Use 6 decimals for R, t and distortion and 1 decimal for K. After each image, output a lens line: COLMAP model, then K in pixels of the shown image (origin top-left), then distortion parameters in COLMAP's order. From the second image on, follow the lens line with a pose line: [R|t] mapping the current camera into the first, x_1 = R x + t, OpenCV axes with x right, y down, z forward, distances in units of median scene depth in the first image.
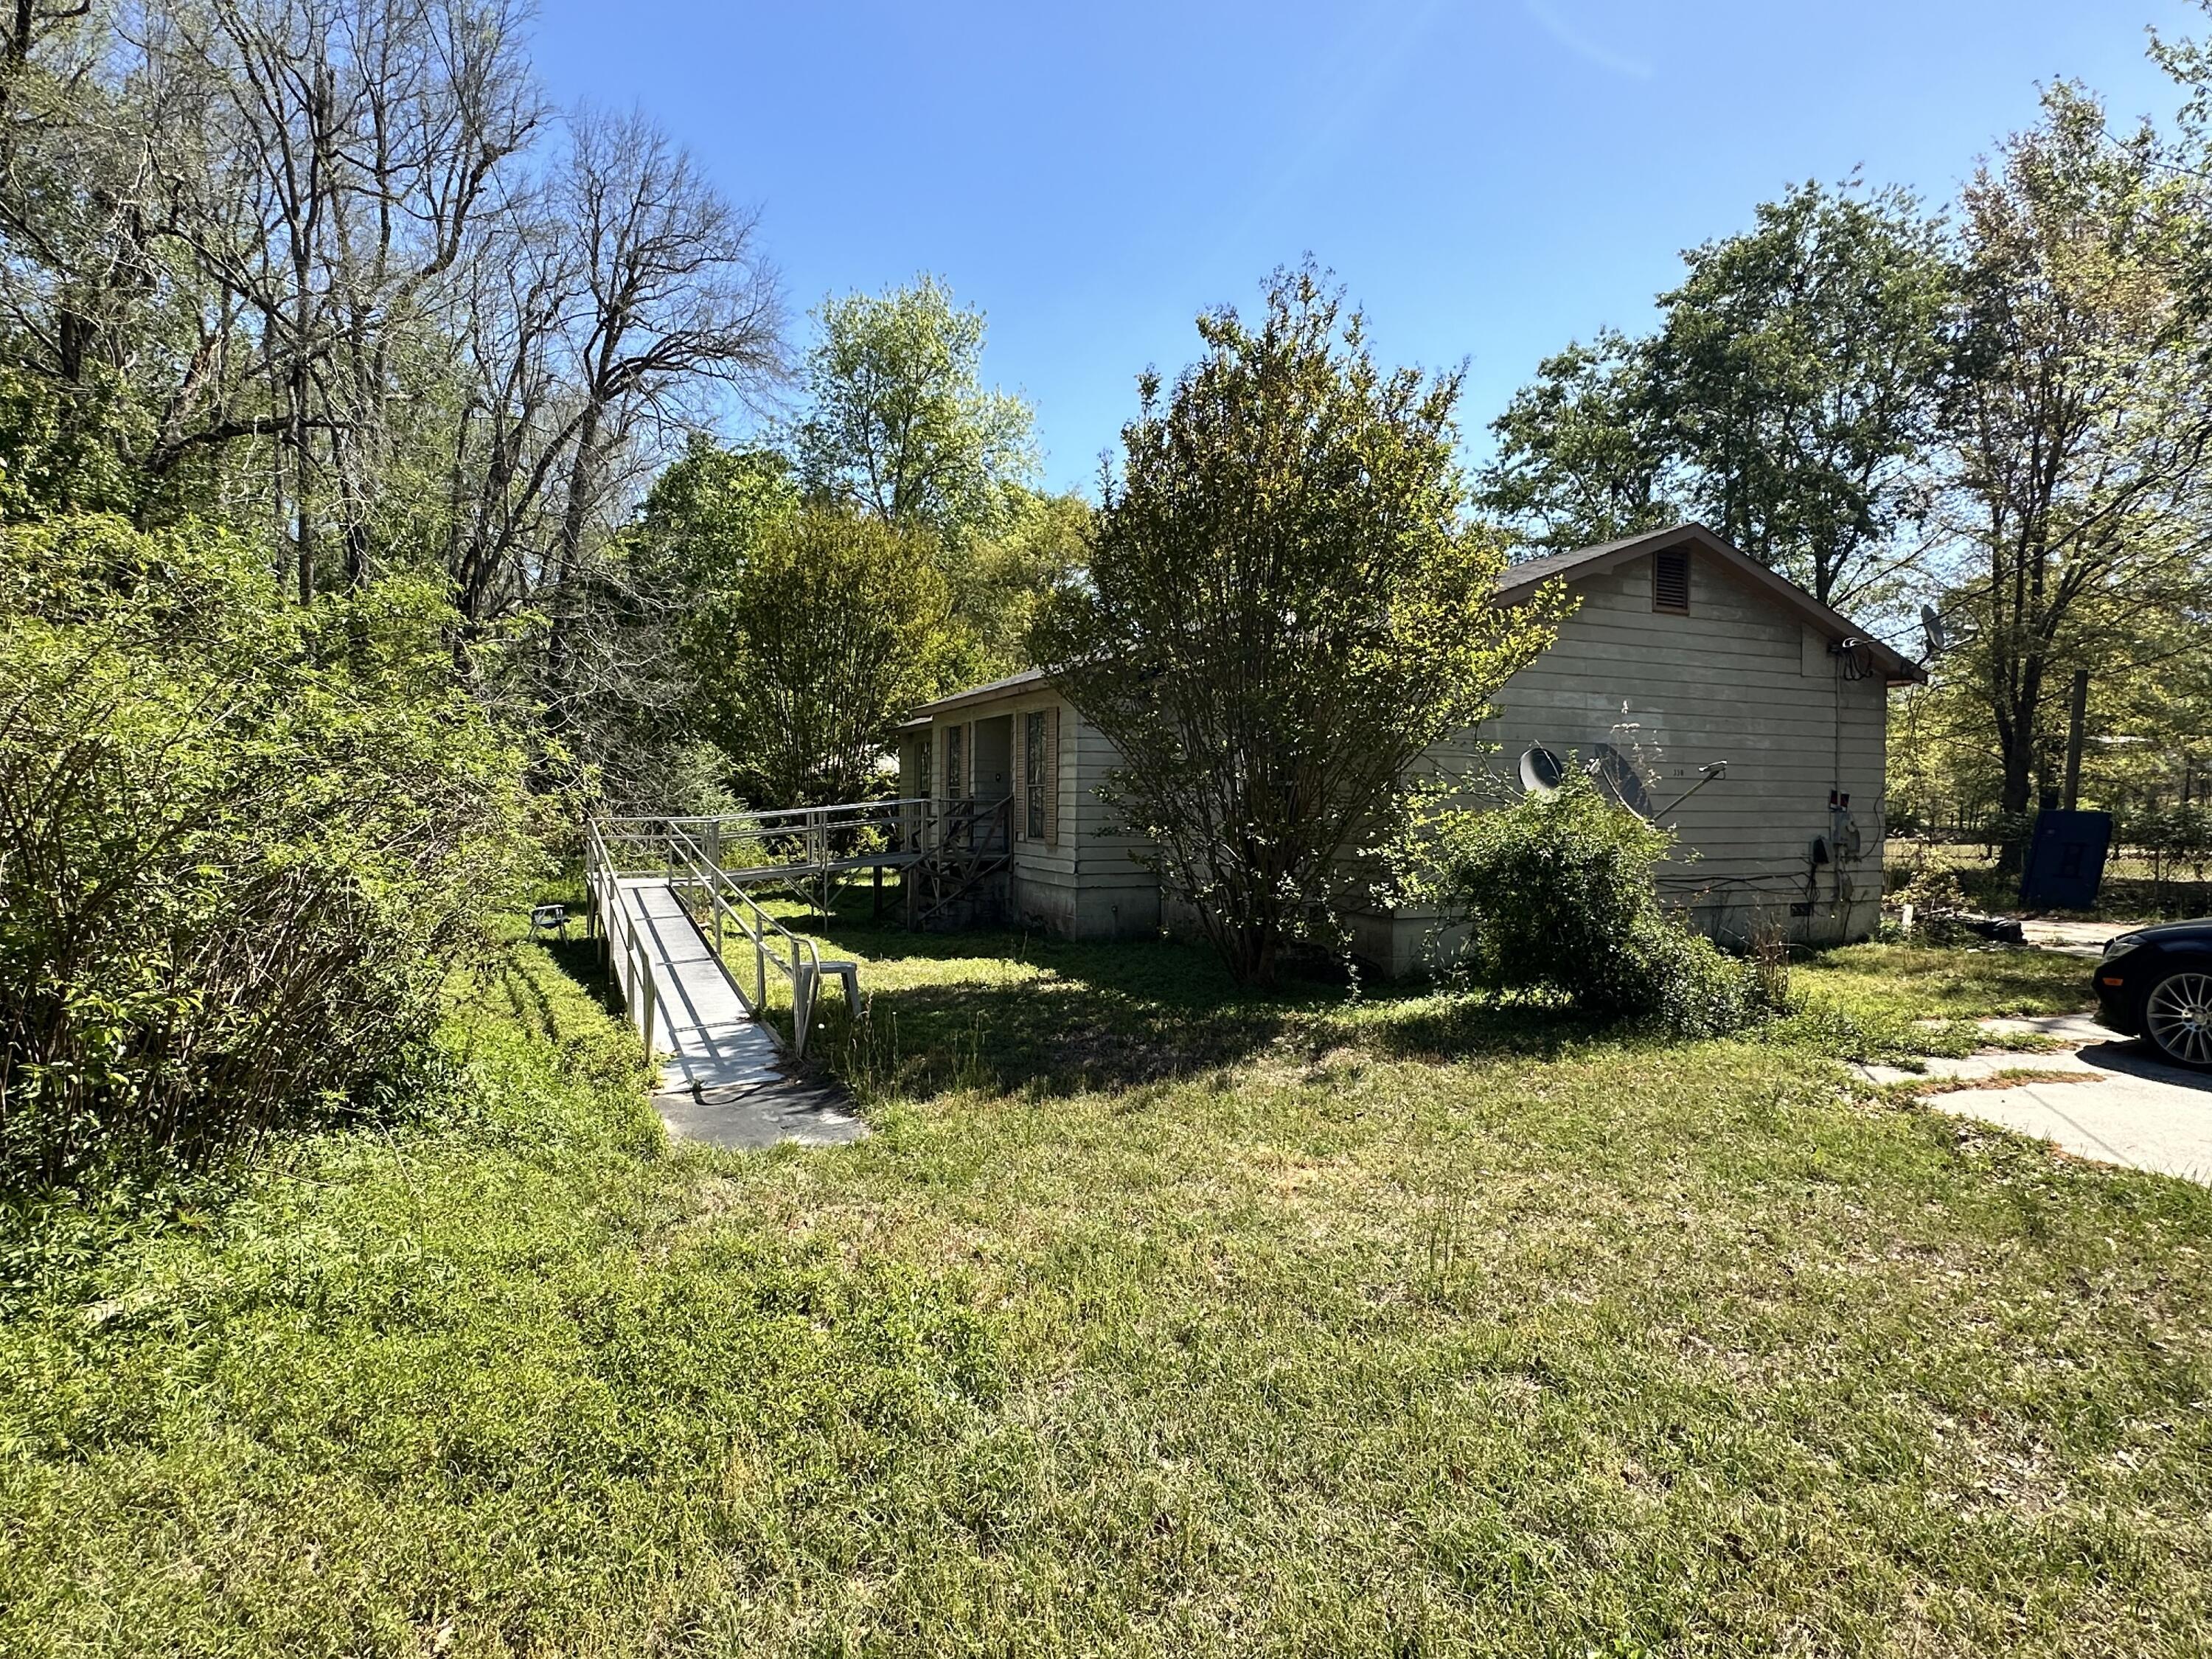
lens RADIAL K [[1224.6, 0, 1109.9], [0, 1224.6, 831.9], [0, 0, 1]] dist [0.004272, -0.000899]
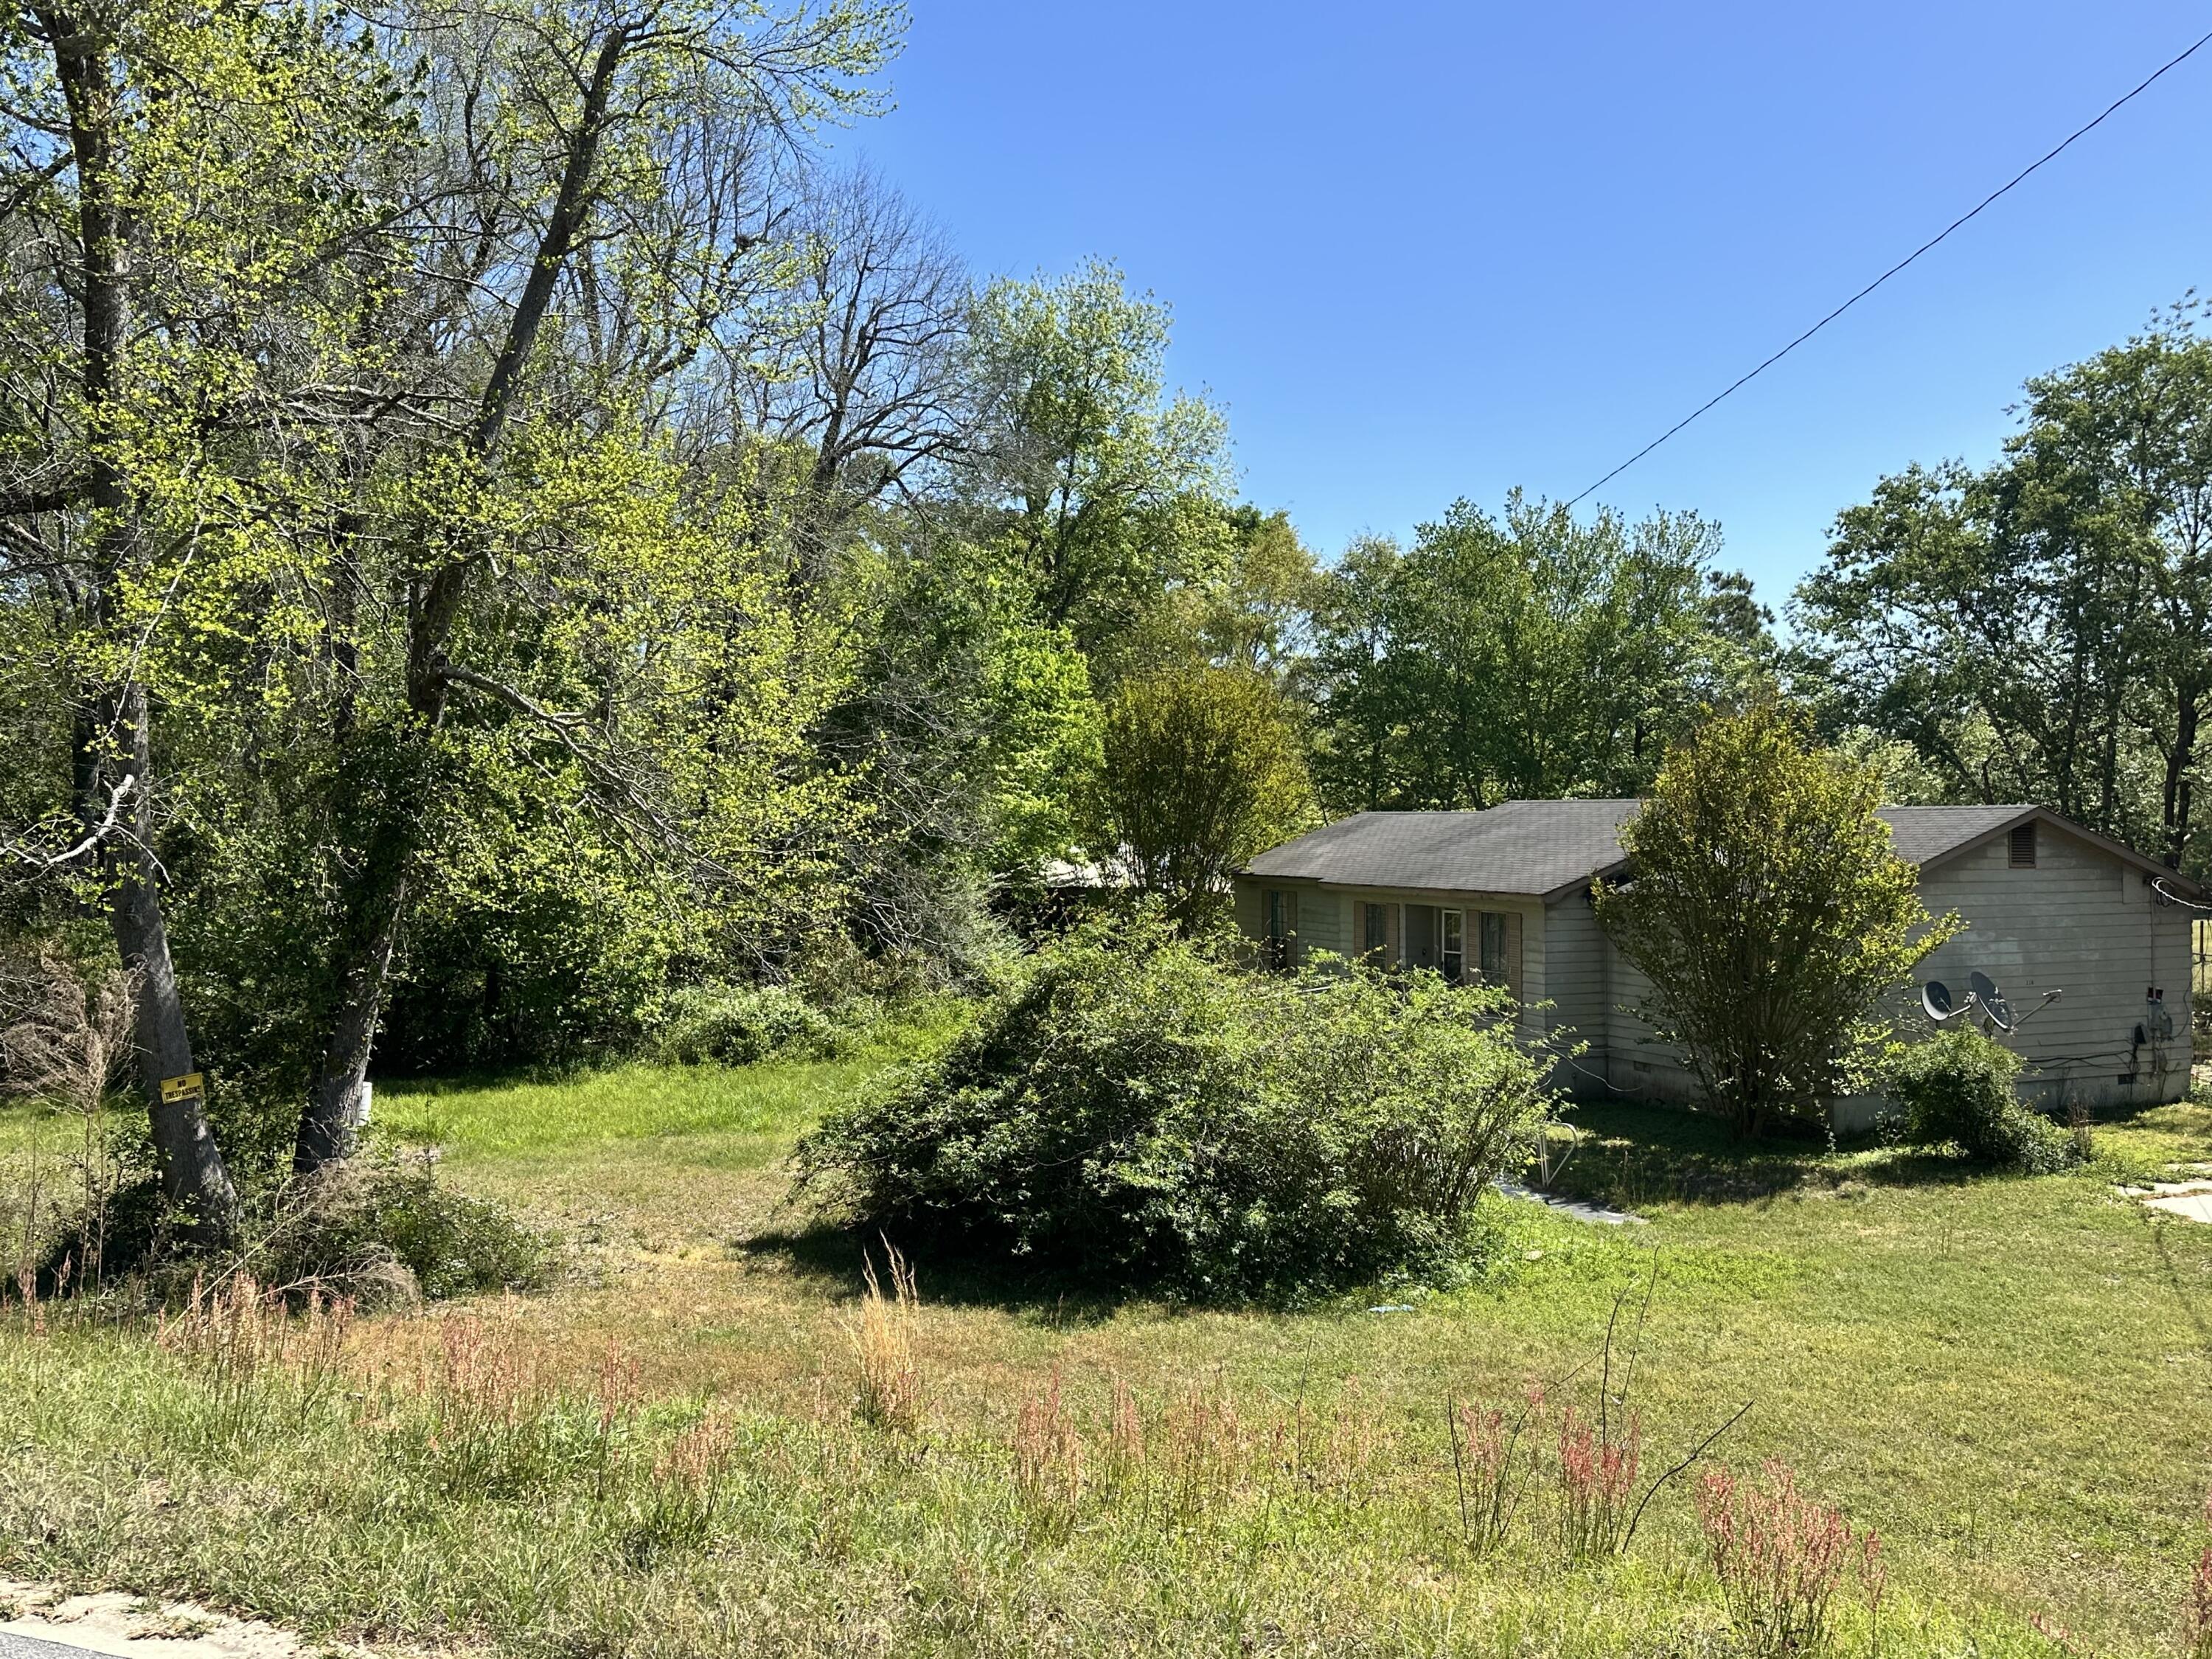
lens RADIAL K [[1935.6, 0, 1106.0], [0, 1935.6, 829.5], [0, 0, 1]] dist [0.227048, -0.404546]
pose [[0.999937, -0.009536, -0.005850, -0.782727], [0.009440, 0.999823, -0.016248, -0.272934], [0.006004, 0.016191, 0.999851, -1.749517]]
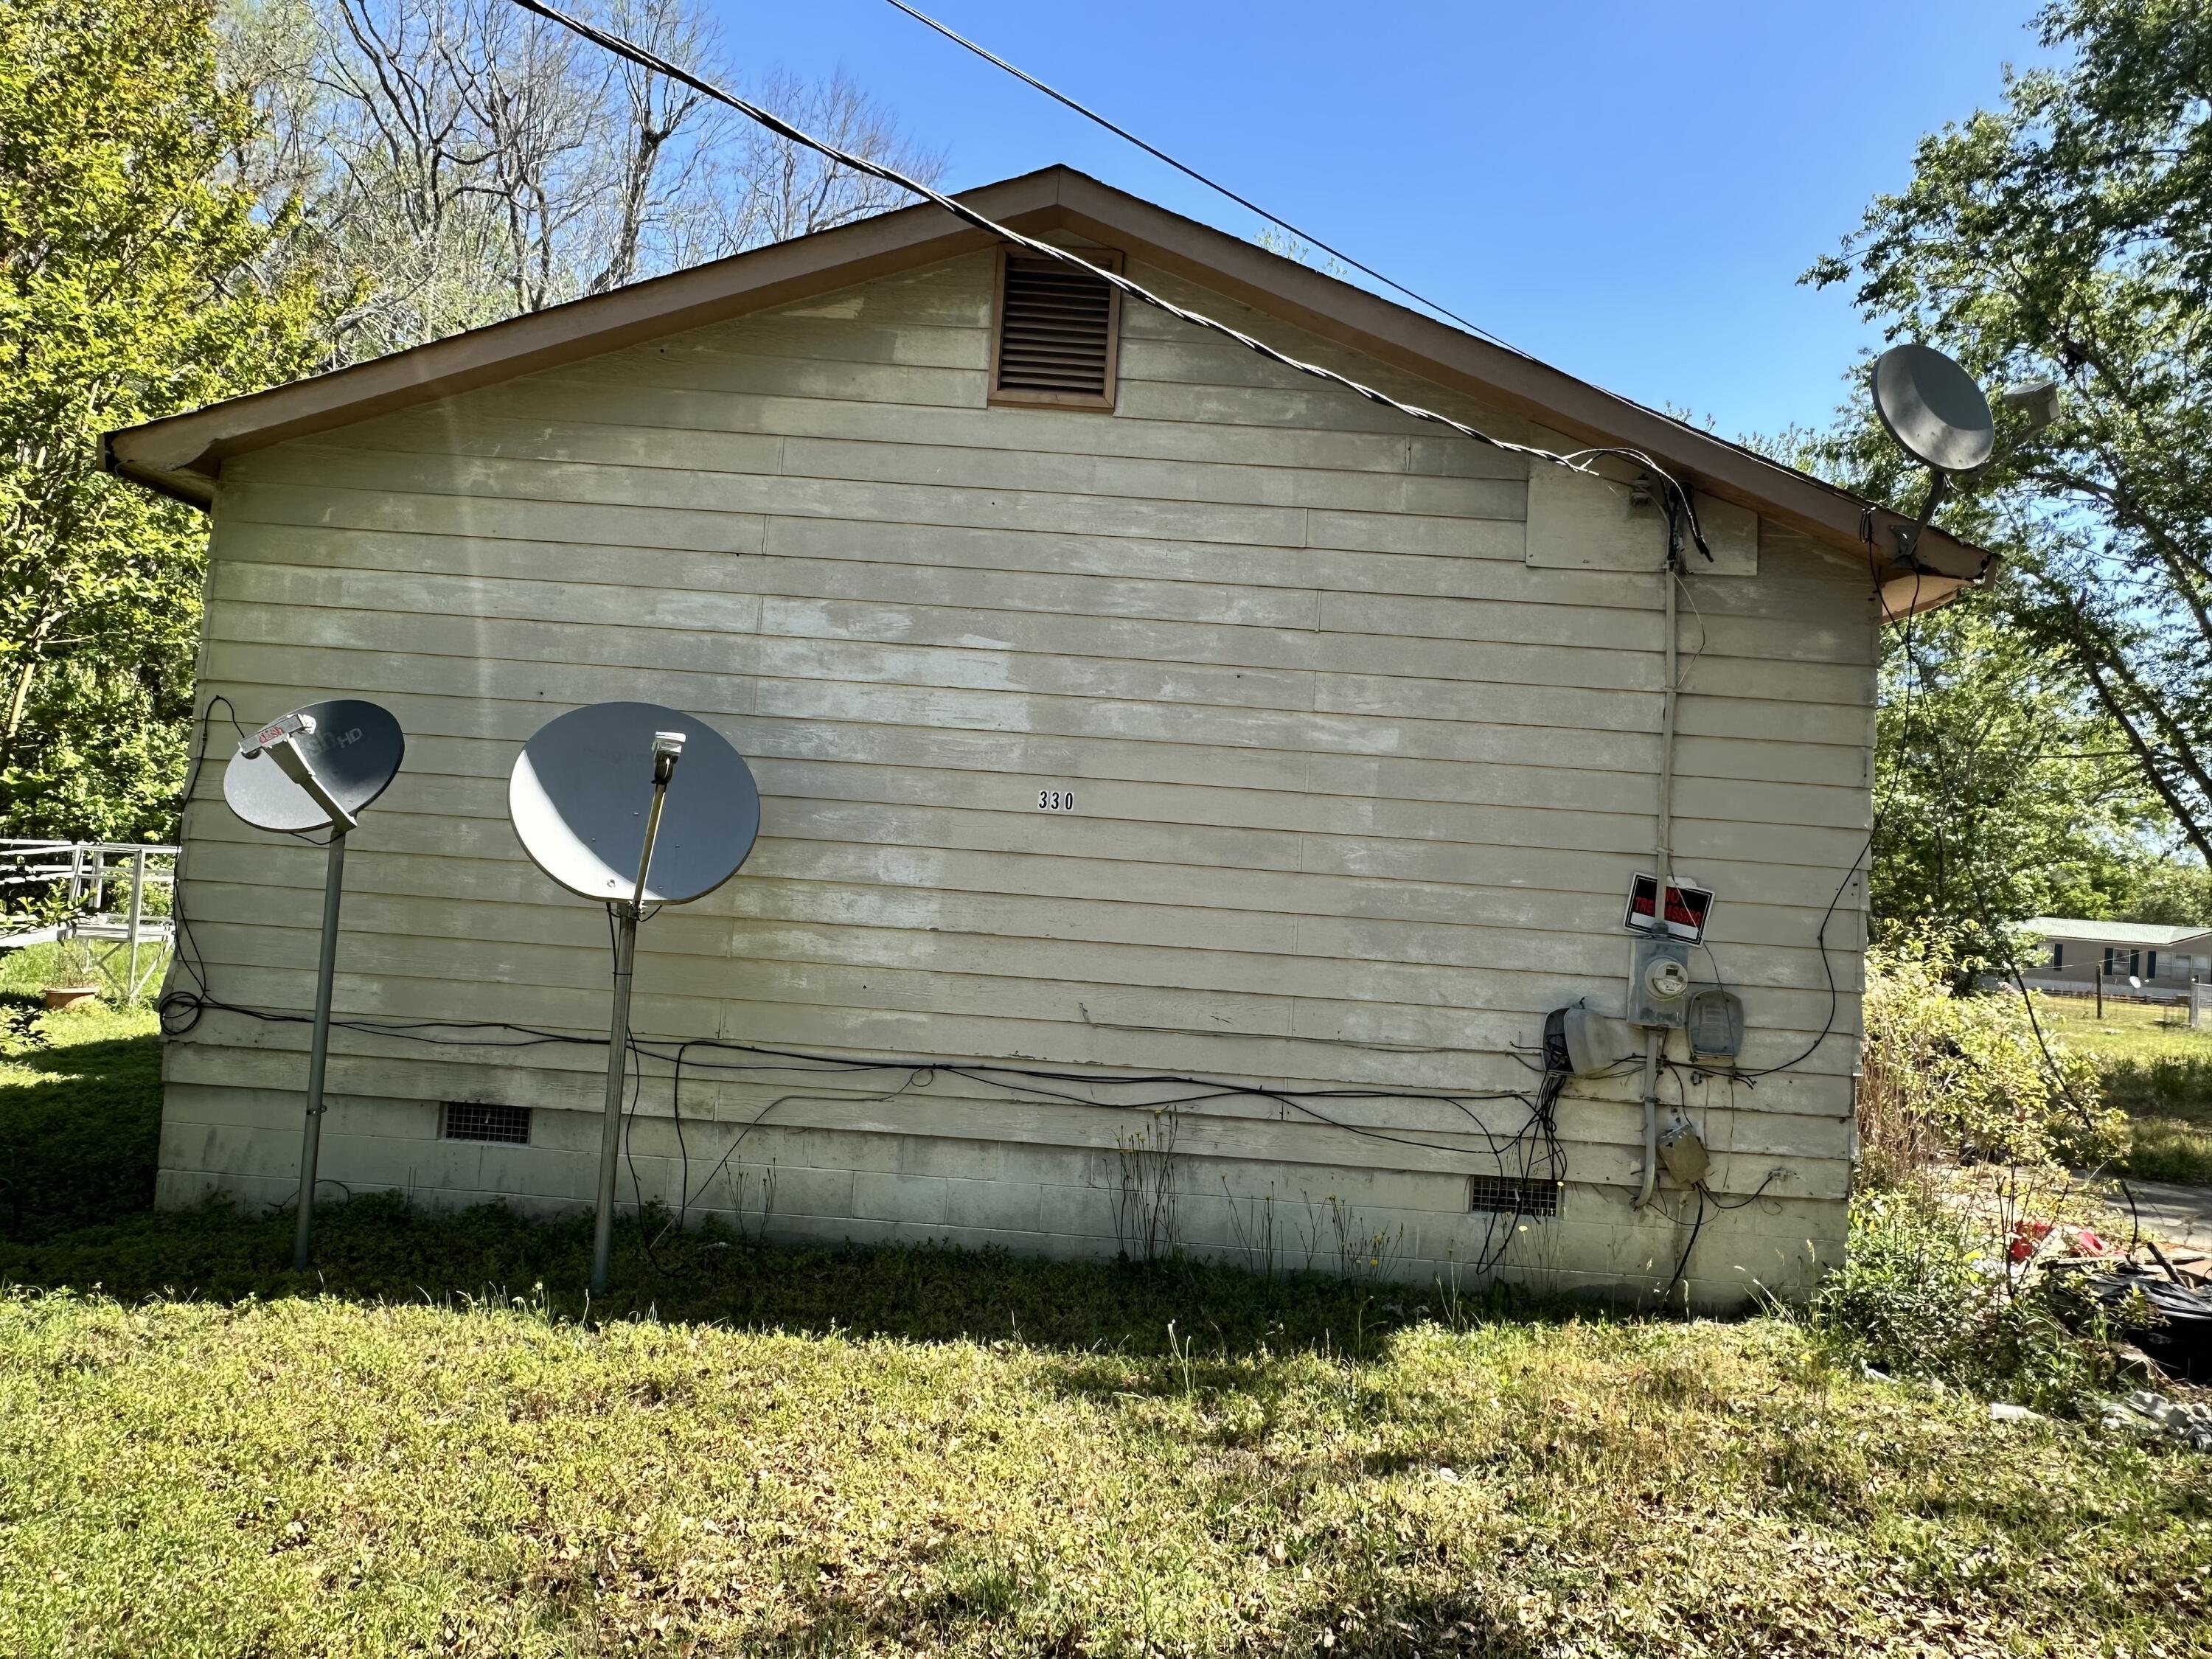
lens RADIAL K [[1437.6, 0, 1106.0], [0, 1437.6, 829.5], [0, 0, 1]] dist [0.027298, 0.000290]
pose [[0.900699, 0.033998, -0.433111, 0.966518], [-0.069704, 0.995327, -0.066827, -0.012646], [0.428815, 0.090380, 0.898860, 0.835358]]
